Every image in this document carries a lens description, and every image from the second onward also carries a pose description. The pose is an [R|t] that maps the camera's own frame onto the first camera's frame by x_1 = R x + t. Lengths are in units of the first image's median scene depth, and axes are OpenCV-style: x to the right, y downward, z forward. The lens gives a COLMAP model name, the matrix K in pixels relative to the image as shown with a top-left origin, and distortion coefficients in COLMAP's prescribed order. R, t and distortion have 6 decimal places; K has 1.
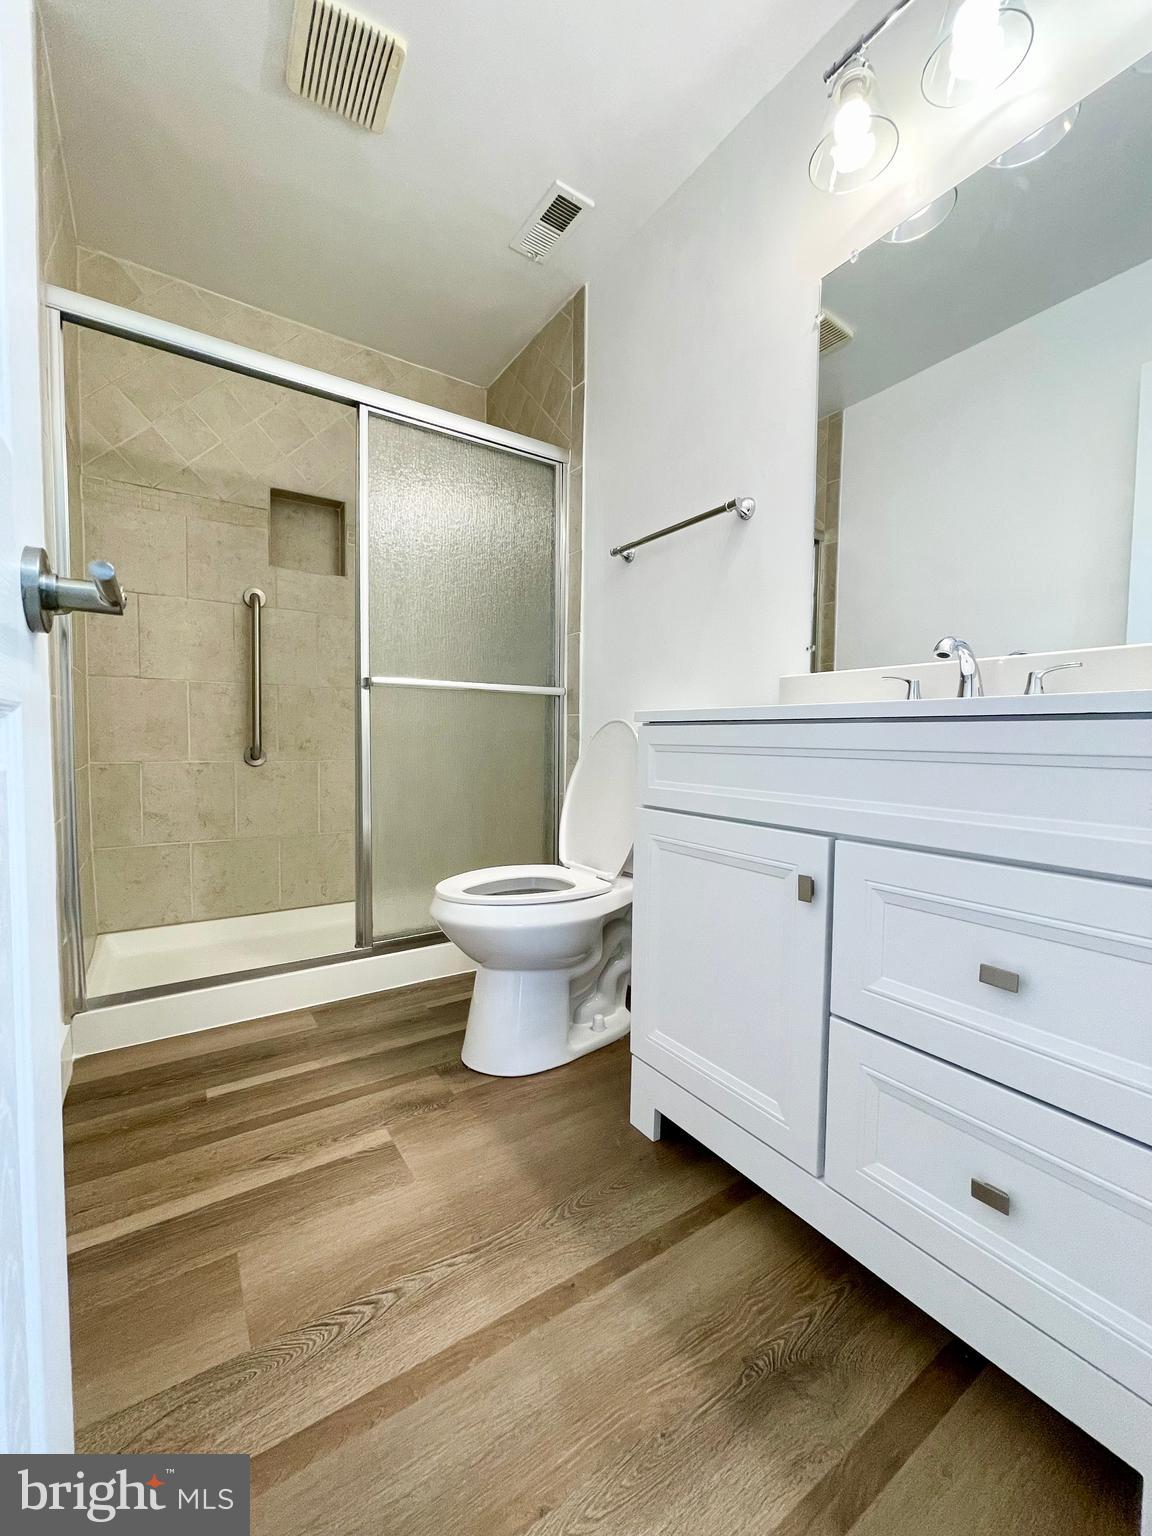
lens RADIAL K [[616.3, 0, 573.7], [0, 616.3, 770.5], [0, 0, 1]] dist [-0.005378, 0.000496]
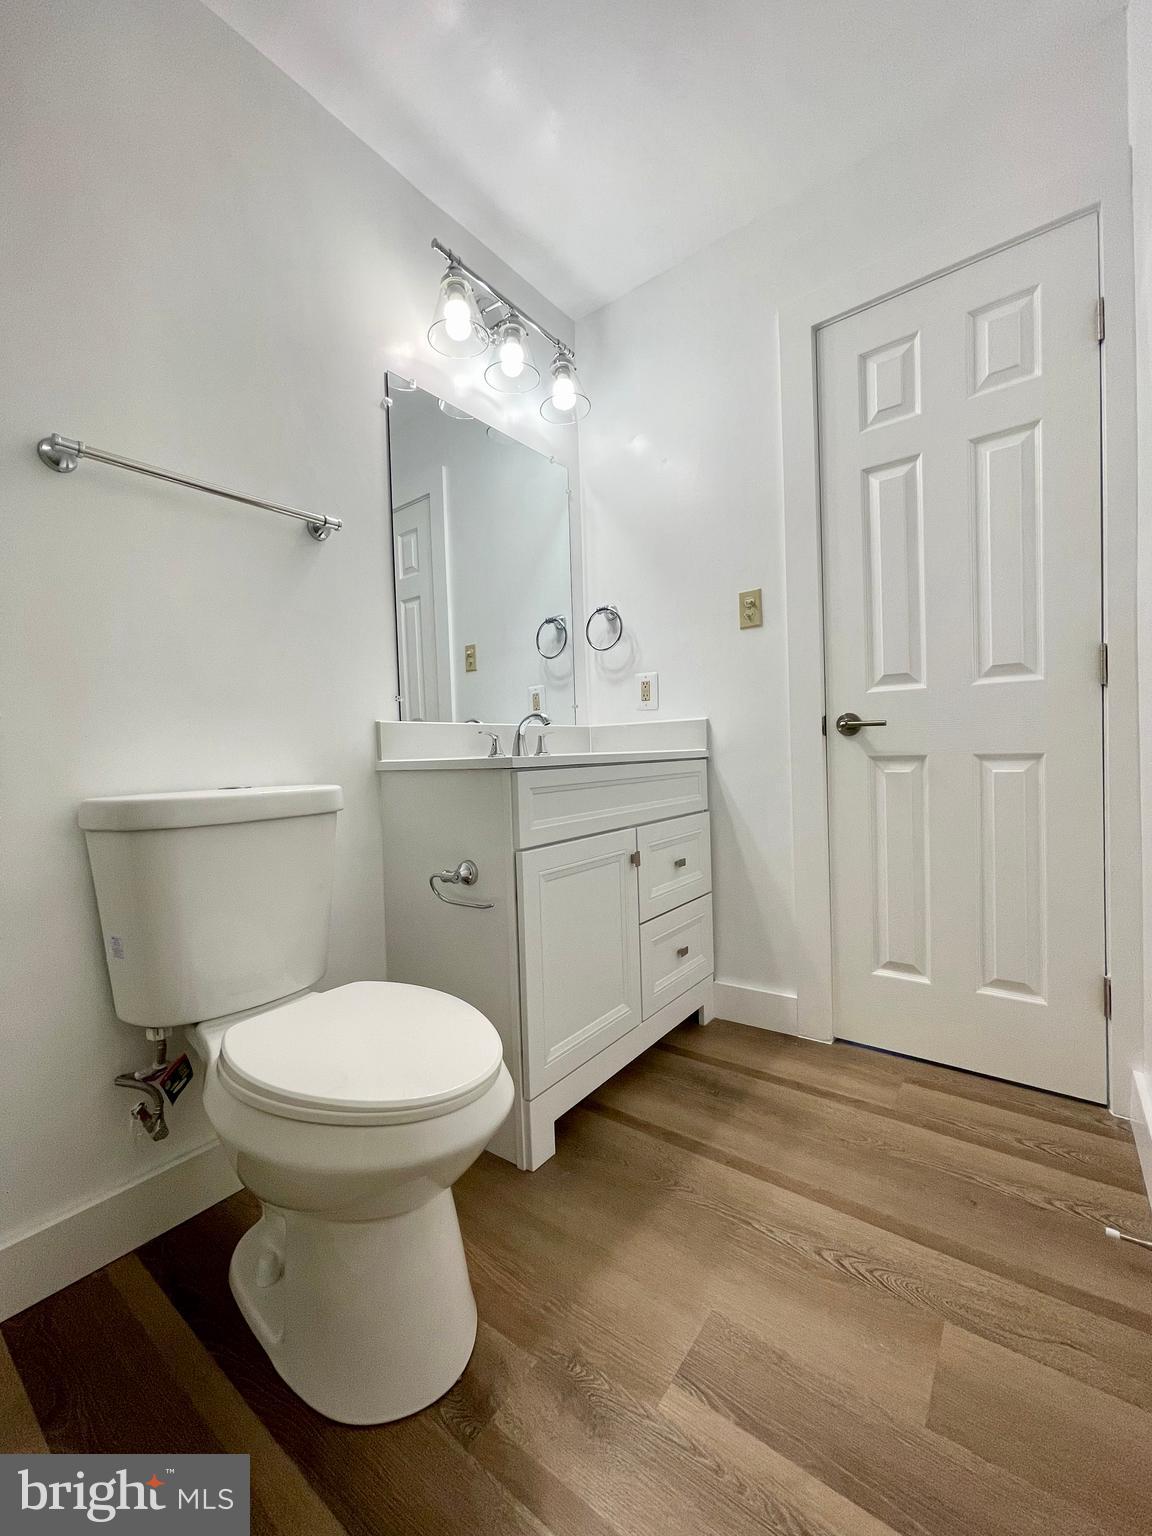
lens RADIAL K [[616.3, 0, 573.7], [0, 616.3, 770.5], [0, 0, 1]] dist [-0.005378, 0.000496]
pose [[-0.323096, -0.026129, 0.946005, -1.200735], [0.081211, 0.995166, 0.055223, -0.167615], [-0.942875, 0.094668, -0.319412, 1.698180]]
